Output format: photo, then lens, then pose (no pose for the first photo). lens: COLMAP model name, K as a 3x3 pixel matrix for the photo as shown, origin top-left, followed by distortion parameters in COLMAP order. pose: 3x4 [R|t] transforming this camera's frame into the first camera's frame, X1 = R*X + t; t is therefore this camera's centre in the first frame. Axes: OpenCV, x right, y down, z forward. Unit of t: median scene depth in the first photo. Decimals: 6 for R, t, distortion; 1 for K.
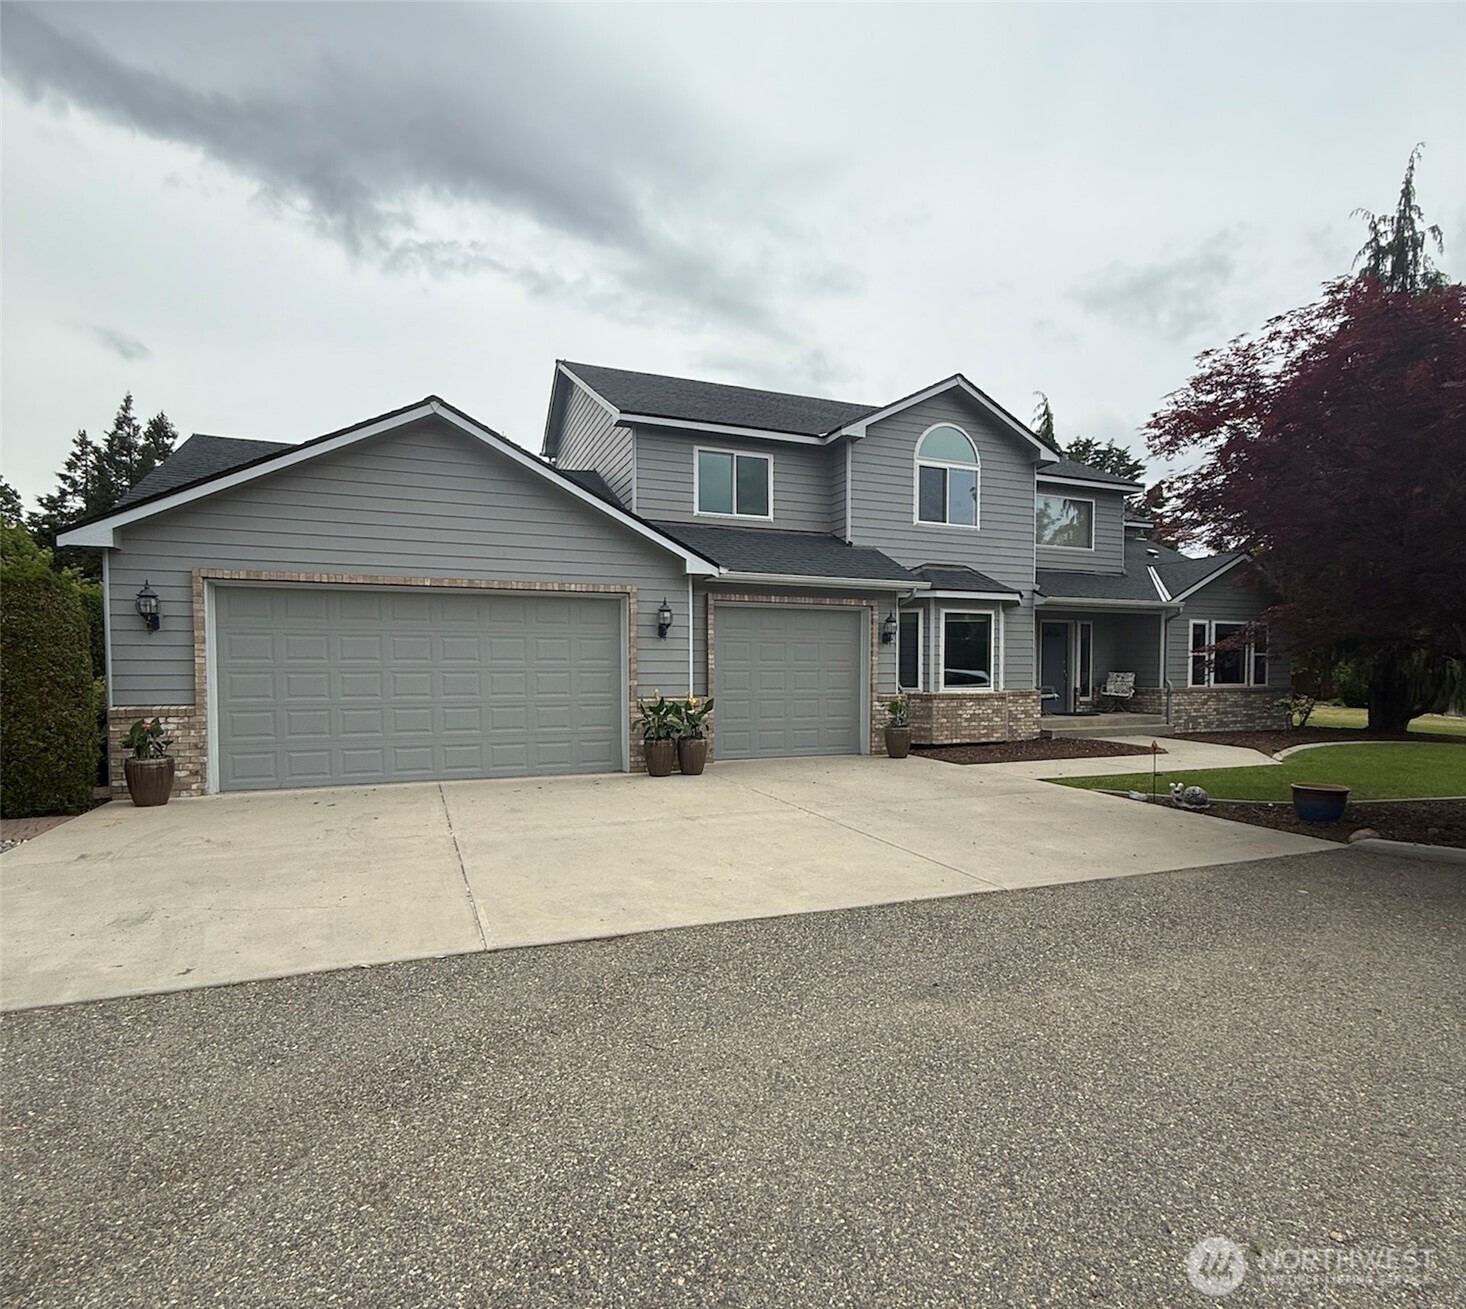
lens RADIAL K [[787.3, 0, 733.9], [0, 787.3, 662.9], [0, 0, 1]] dist [0.004203, 0.000494]
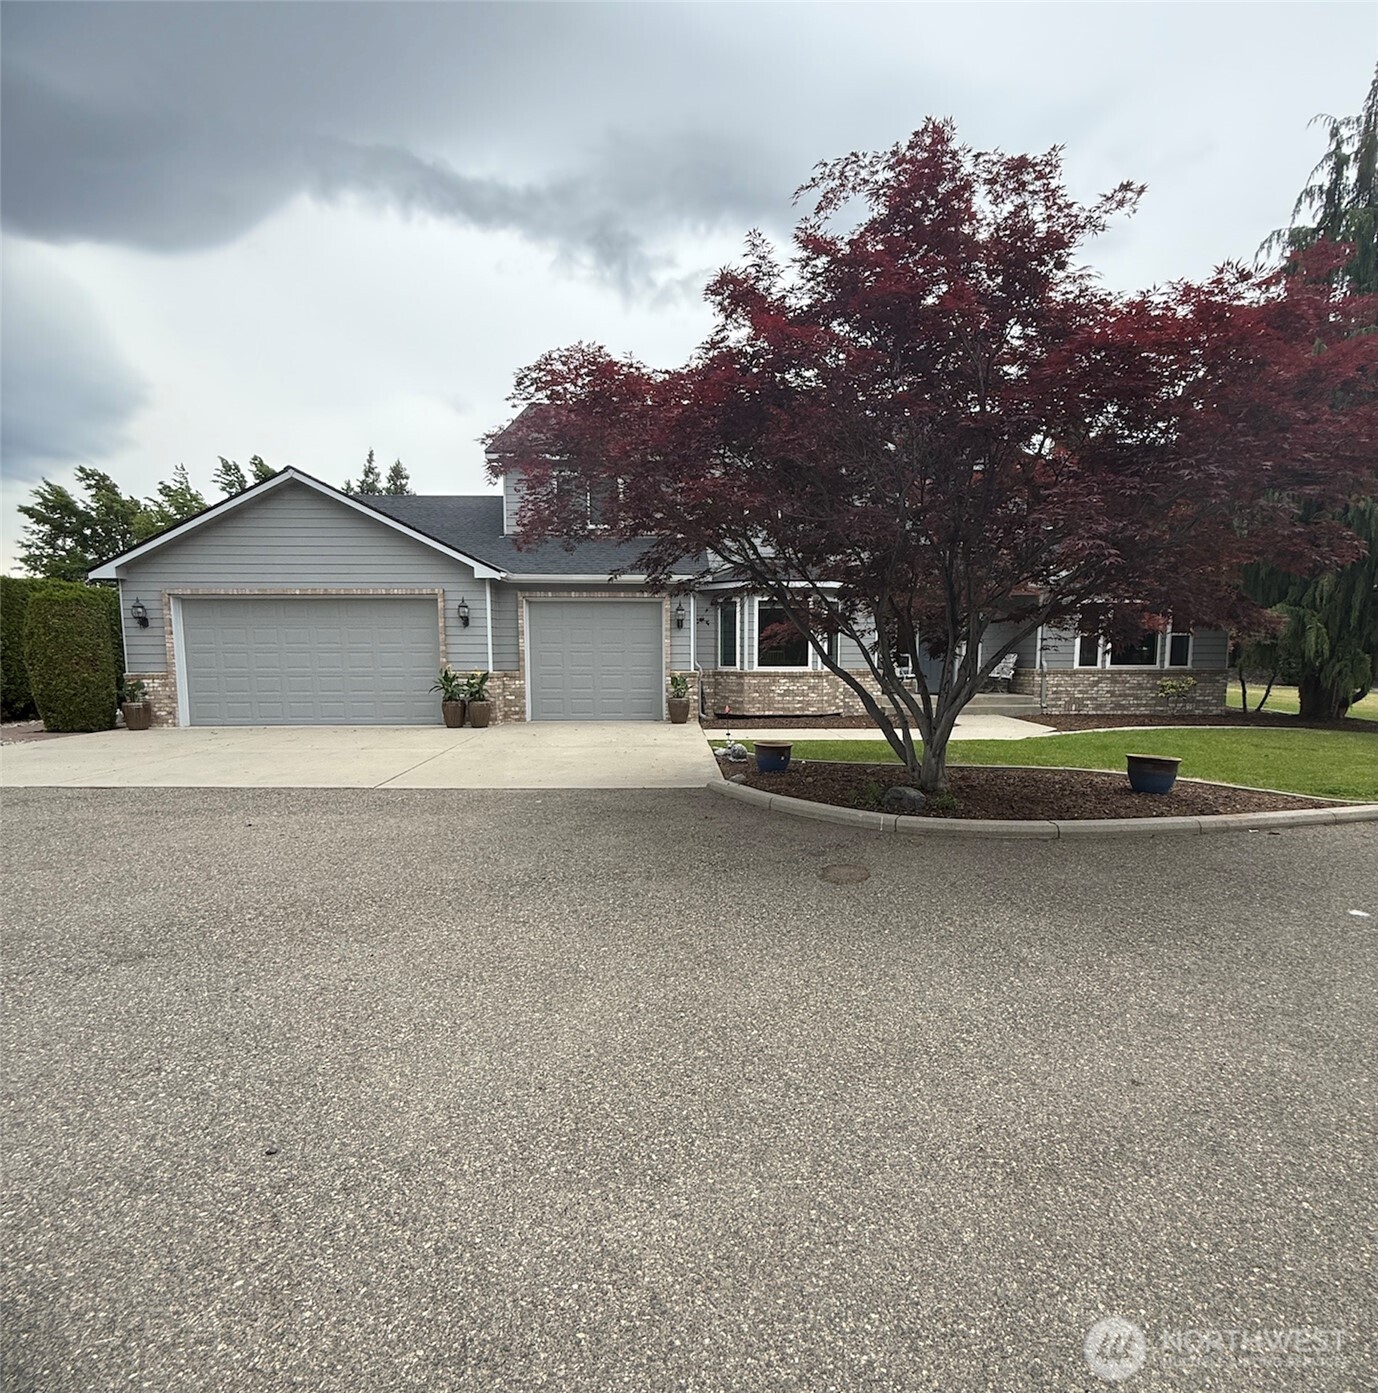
lens RADIAL K [[706.2, 0, 690.2], [0, 706.2, 691.0], [0, 0, 1]] dist [-0.002499, -0.000888]
pose [[0.935188, 0.023082, -0.353398, 0.540344], [0.002207, 0.997475, 0.070989, -0.006009], [0.354144, -0.067168, 0.932776, 0.005198]]
